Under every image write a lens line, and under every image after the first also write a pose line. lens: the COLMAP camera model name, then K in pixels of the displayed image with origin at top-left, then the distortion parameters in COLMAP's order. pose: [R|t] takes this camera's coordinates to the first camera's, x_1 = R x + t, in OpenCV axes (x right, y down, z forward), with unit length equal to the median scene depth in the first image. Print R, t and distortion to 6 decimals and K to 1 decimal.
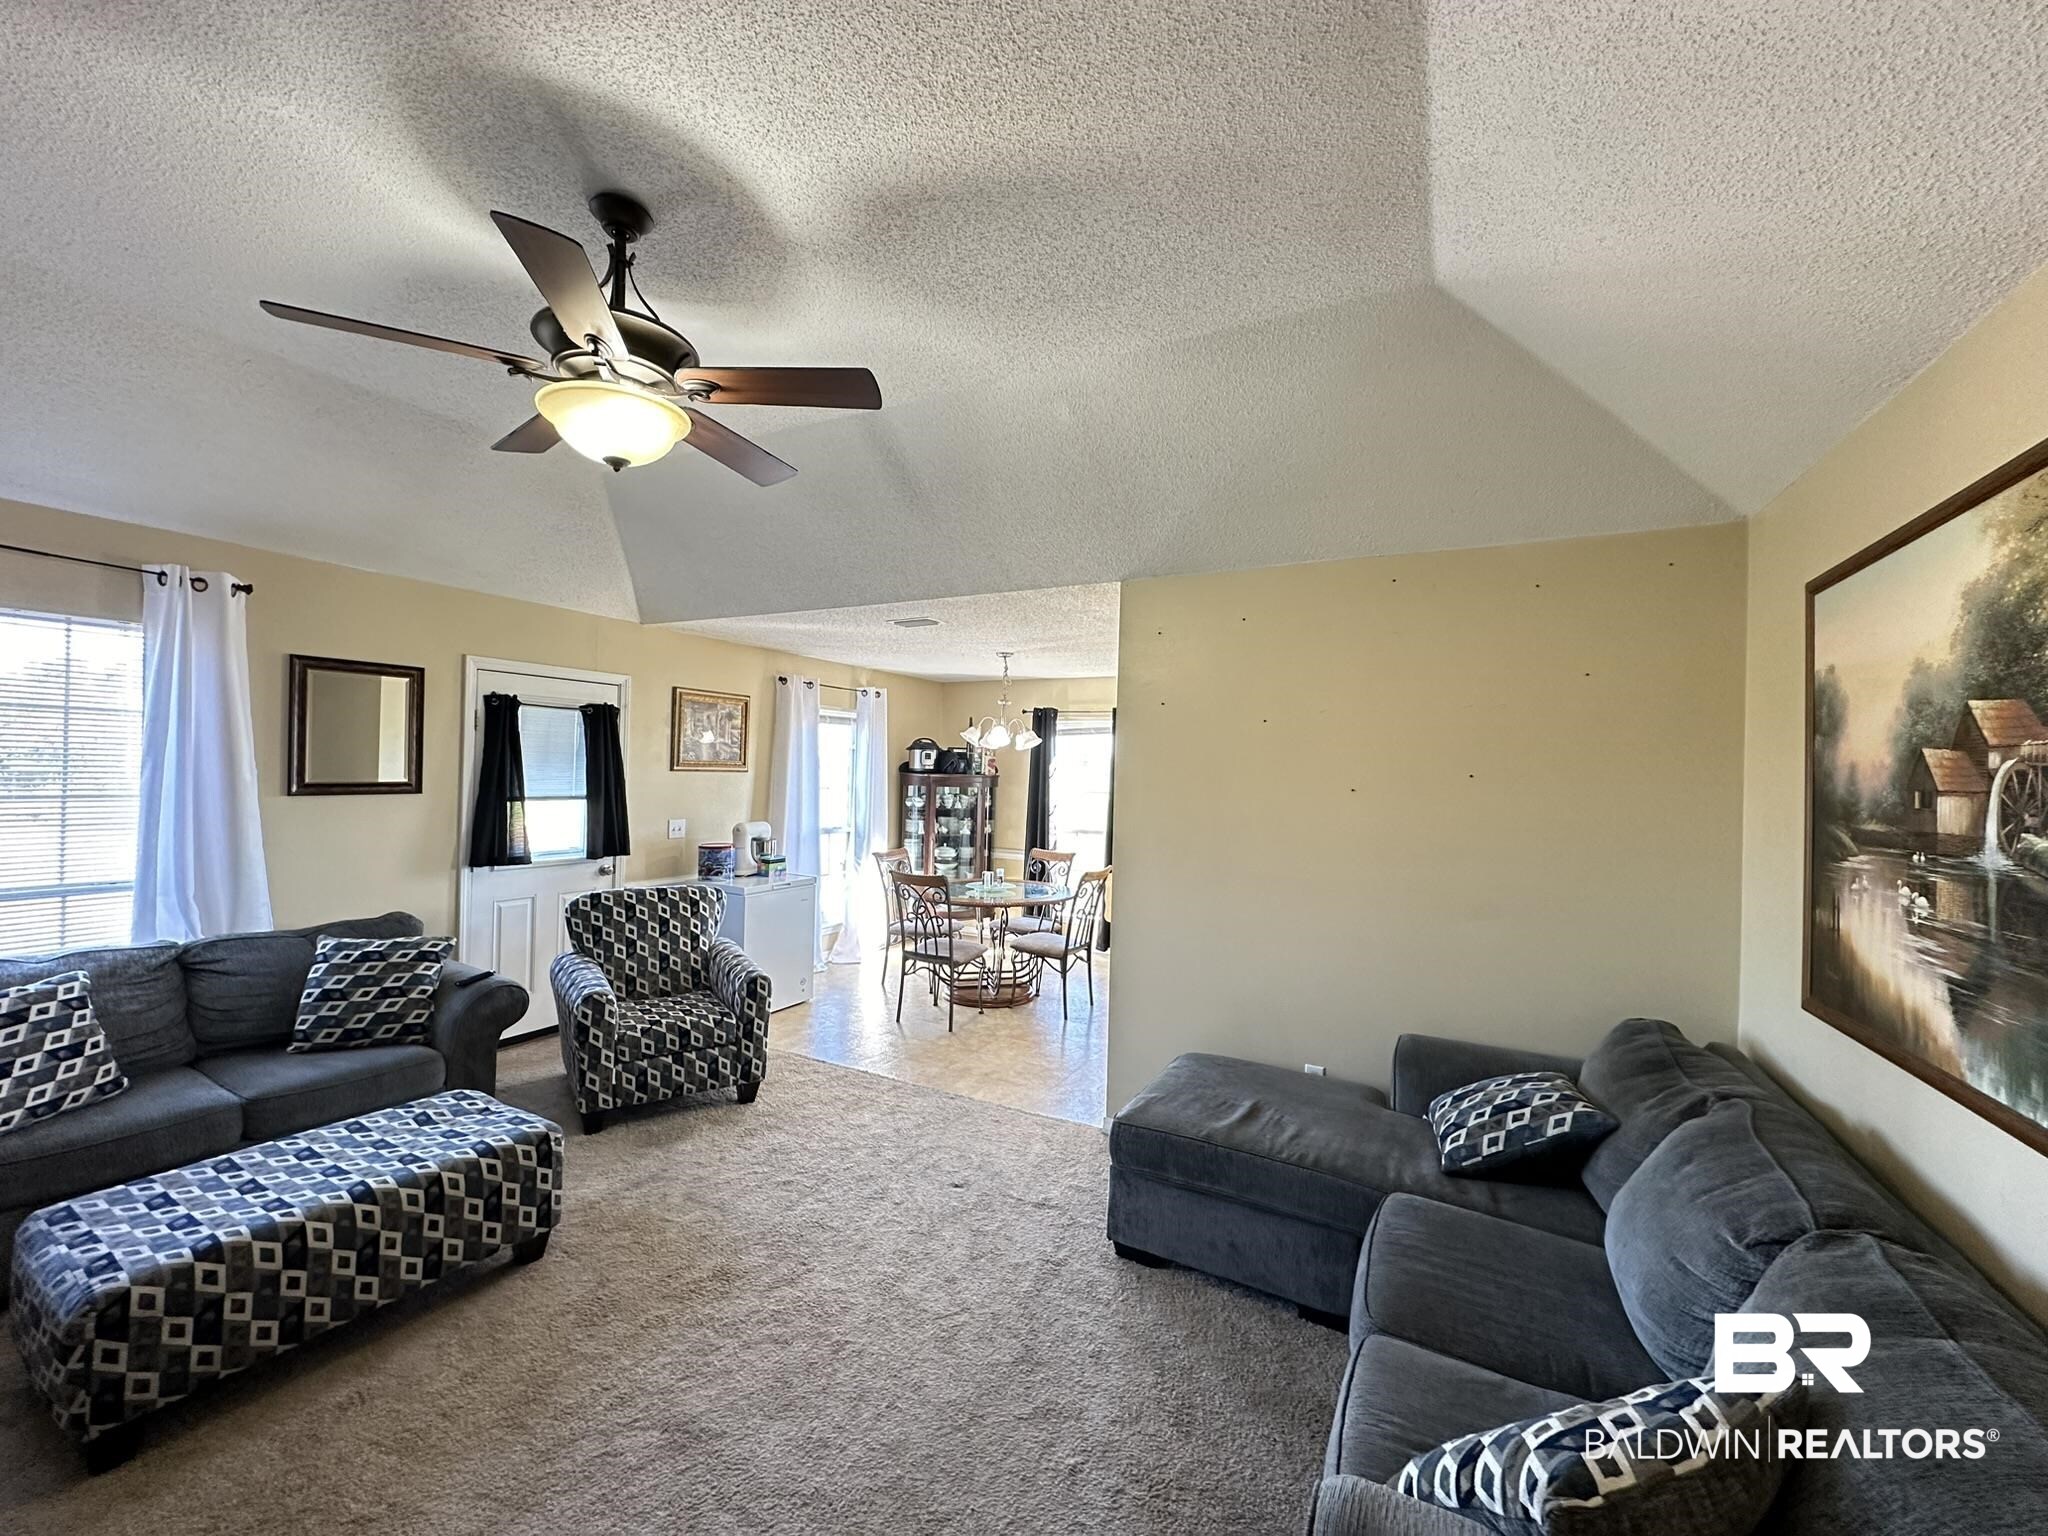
lens RADIAL K [[813.0, 0, 1038.1], [0, 813.0, 767.9], [0, 0, 1]] dist [0.002632, 0.000175]
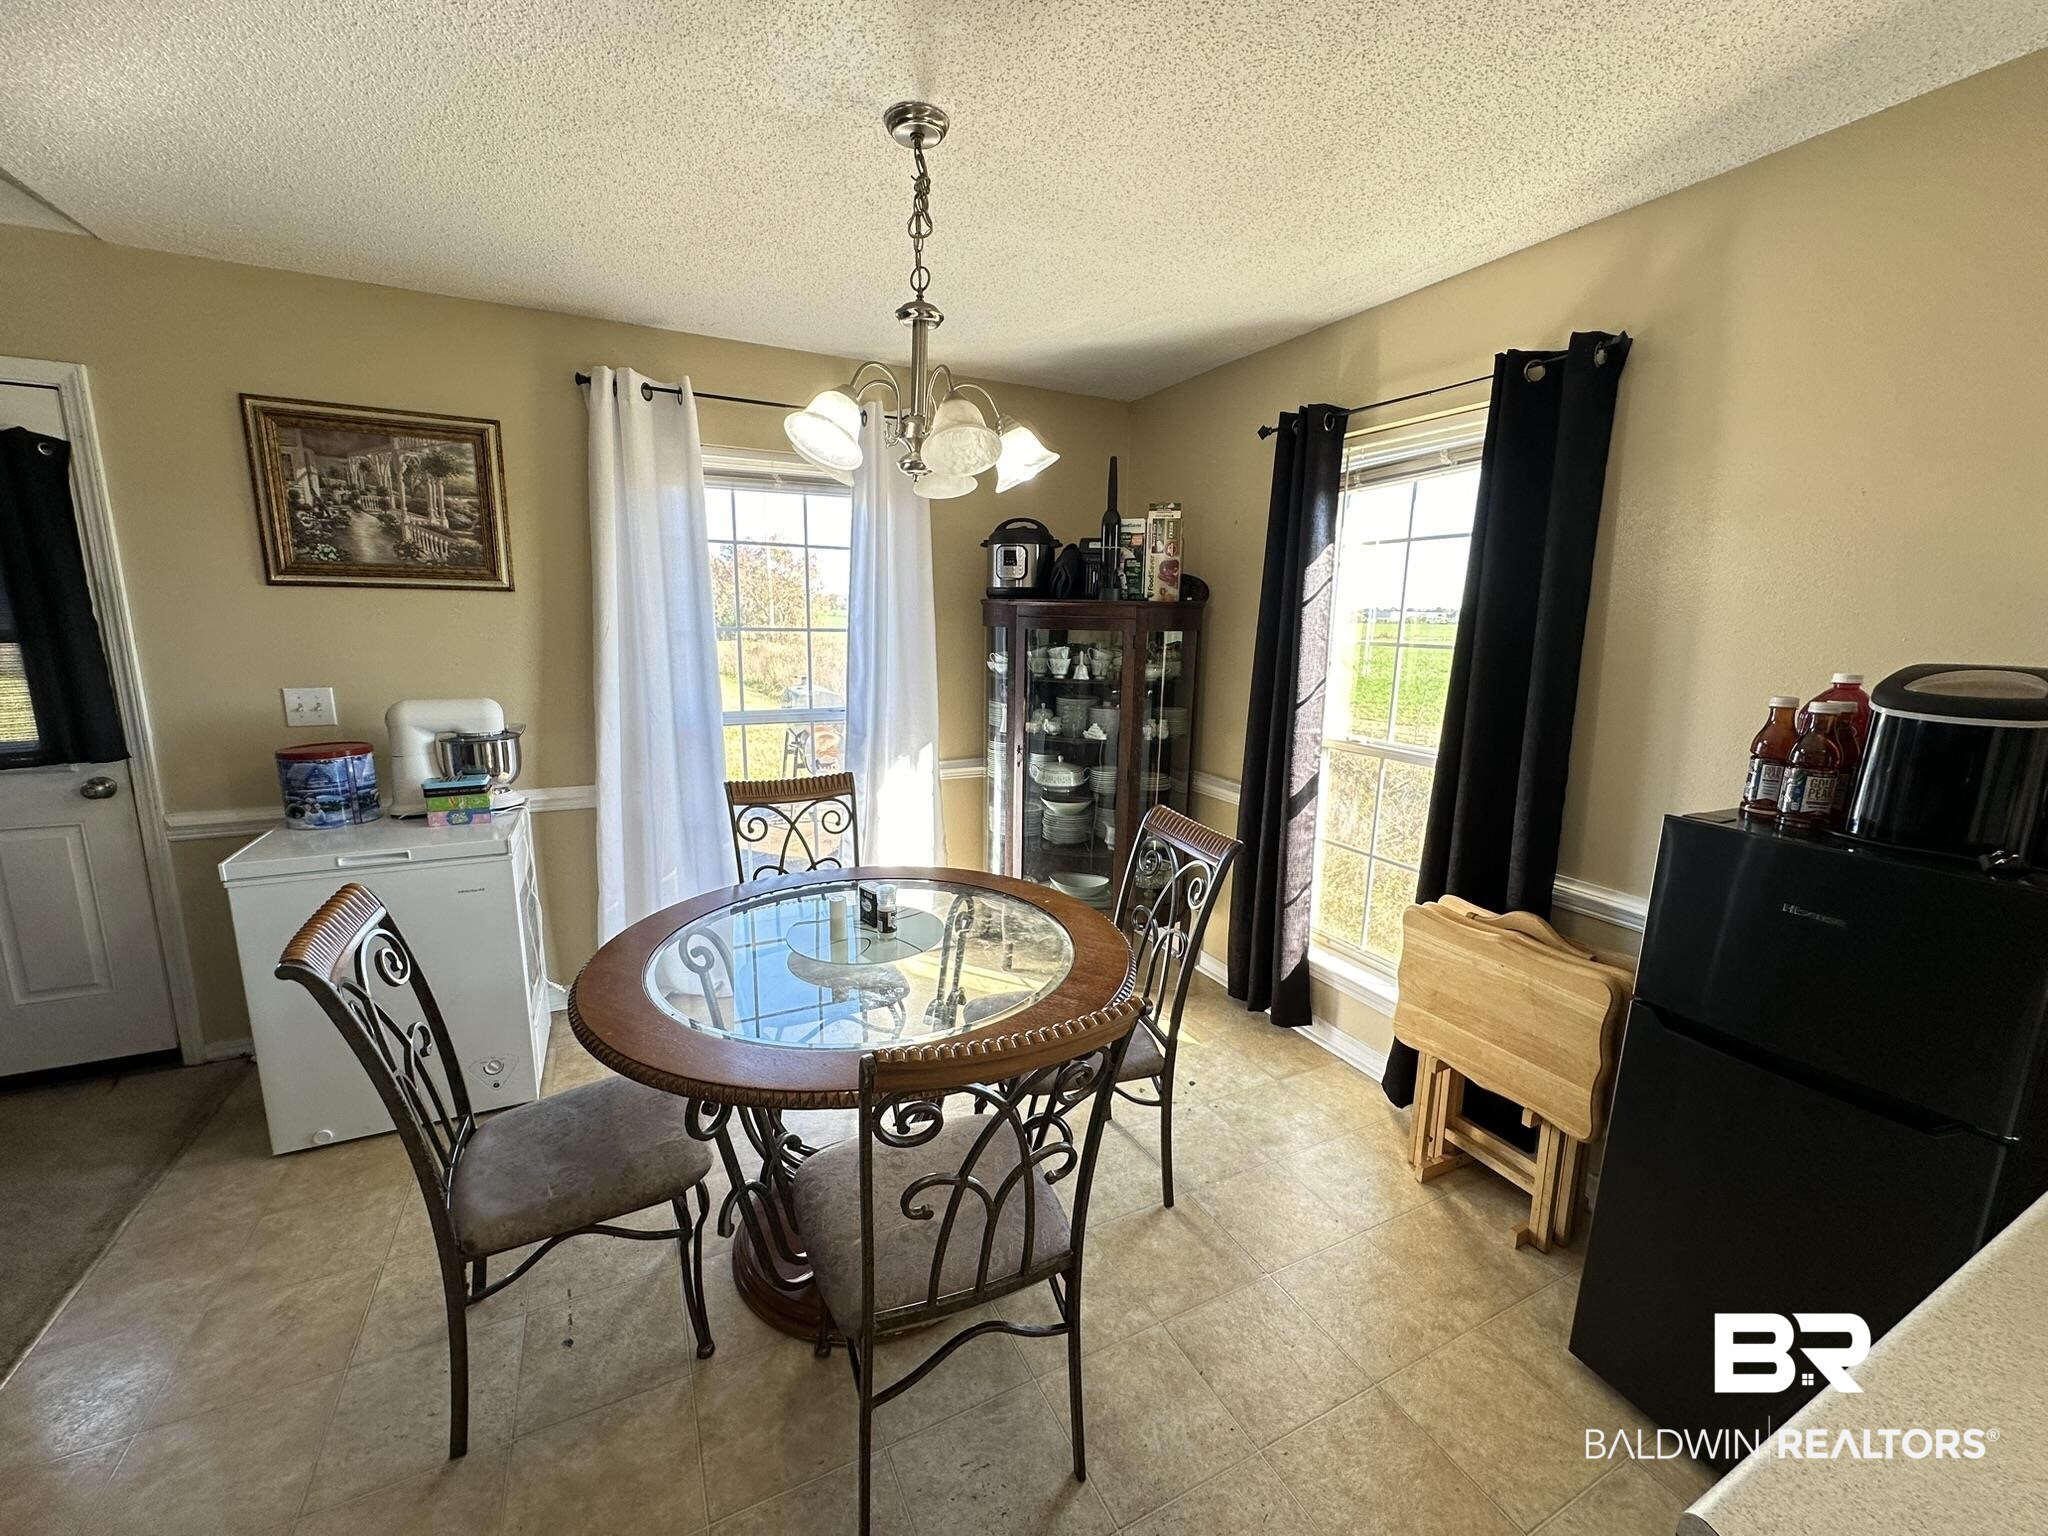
lens RADIAL K [[813.0, 0, 1026.9], [0, 813.0, 763.4], [0, 0, 1]] dist [0.002632, 0.000175]
pose [[0.800899, 0.097840, -0.590752, 0.138978], [0.004886, 0.985460, 0.169835, 0.020250], [0.598780, -0.138907, 0.788776, 0.633803]]
